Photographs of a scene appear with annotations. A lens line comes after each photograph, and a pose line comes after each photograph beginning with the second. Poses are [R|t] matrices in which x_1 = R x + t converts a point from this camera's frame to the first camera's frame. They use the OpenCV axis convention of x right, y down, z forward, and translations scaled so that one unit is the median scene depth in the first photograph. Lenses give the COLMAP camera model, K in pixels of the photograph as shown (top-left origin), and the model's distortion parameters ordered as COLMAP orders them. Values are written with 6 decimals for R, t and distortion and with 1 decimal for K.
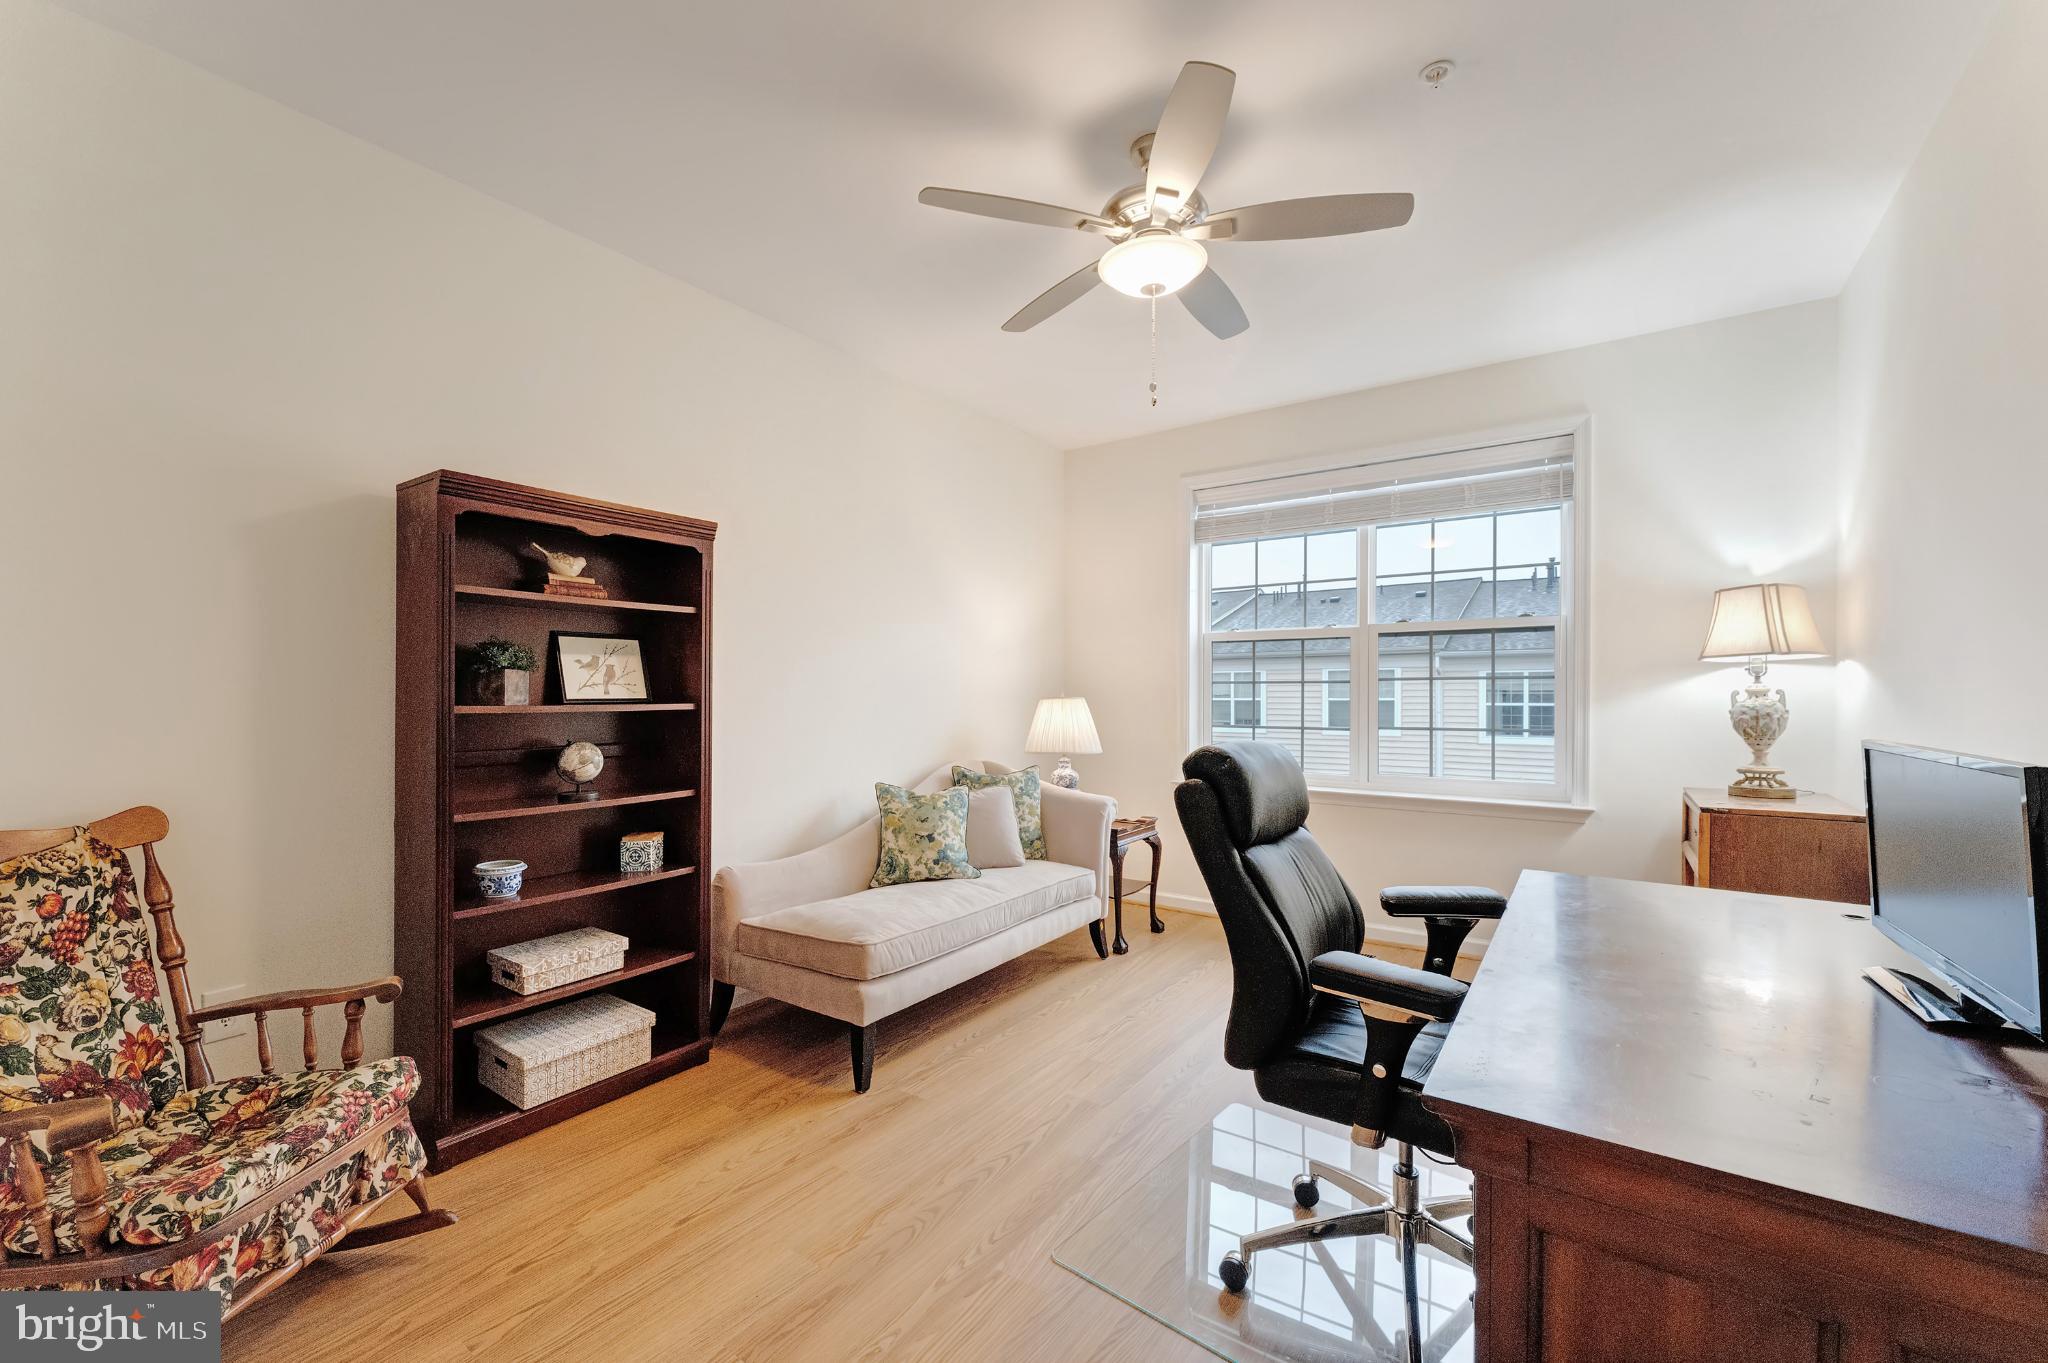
lens RADIAL K [[830.0, 0, 1015.2], [0, 830.0, 690.9], [0, 0, 1]] dist [0.000486, 0.000087]
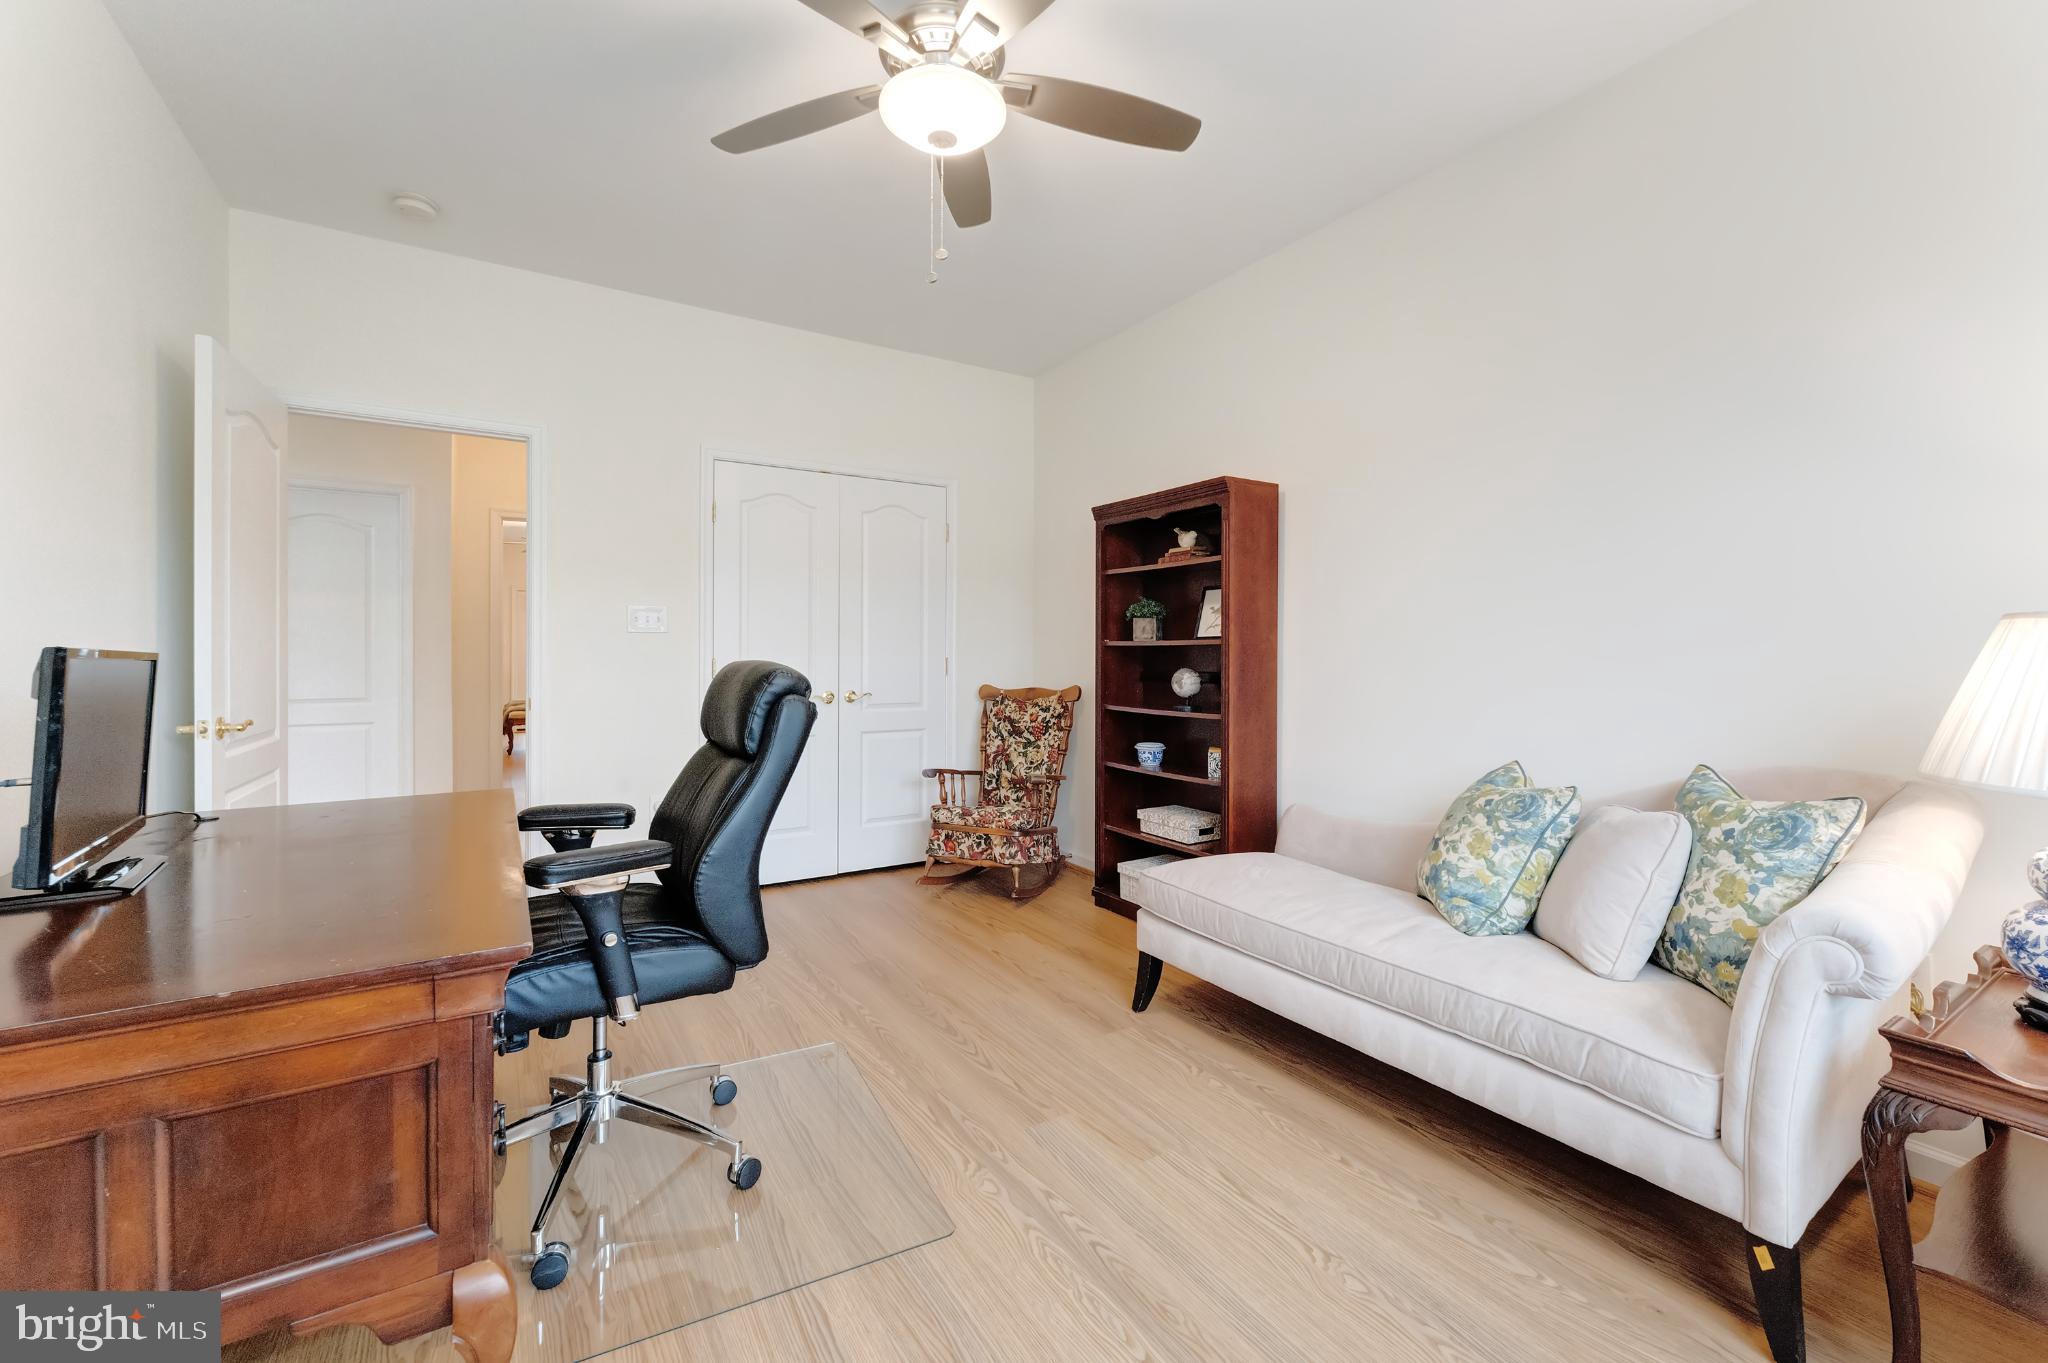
lens RADIAL K [[838.1, 0, 1024.0], [0, 838.1, 681.5], [0, 0, 1]] dist [0.001661, 0.000181]
pose [[-0.381964, 0.023967, -0.923866, 0.891530], [-0.006735, 0.999565, 0.028715, 0.049916], [0.924153, 0.017190, -0.381637, 1.371893]]
